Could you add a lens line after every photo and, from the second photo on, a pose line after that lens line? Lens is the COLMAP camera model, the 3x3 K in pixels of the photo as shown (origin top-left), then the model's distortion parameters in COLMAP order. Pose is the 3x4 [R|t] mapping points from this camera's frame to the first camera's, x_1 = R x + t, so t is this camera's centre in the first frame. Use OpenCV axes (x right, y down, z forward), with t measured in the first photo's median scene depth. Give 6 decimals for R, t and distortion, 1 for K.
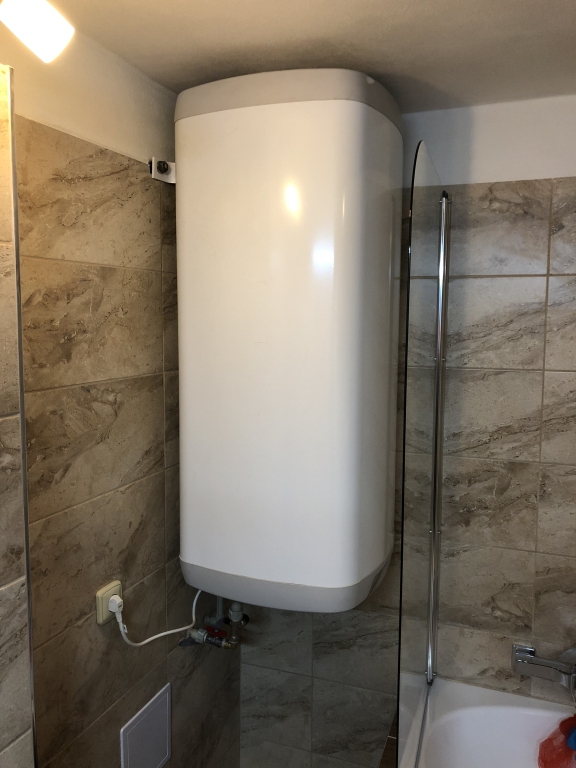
lens RADIAL K [[635.4, 0, 310.0], [0, 635.4, 391.0], [0, 0, 1]] dist [0.030746, -0.034196]
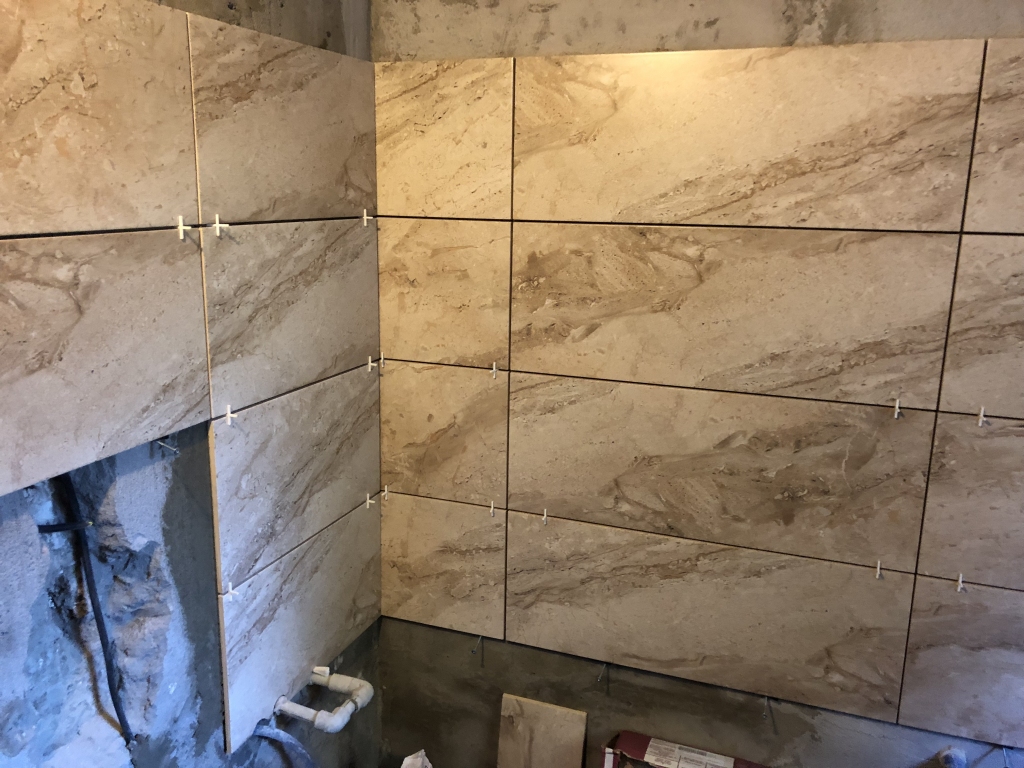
lens RADIAL K [[847.2, 0, 502.4], [0, 847.2, 387.2], [0, 0, 1]] dist [0.030746, -0.034196]
pose [[0.999788, 0.012014, -0.016732, 0.013788], [-0.009955, 0.992951, 0.118104, 0.012909], [0.018033, -0.117912, 0.992860, 0.301967]]
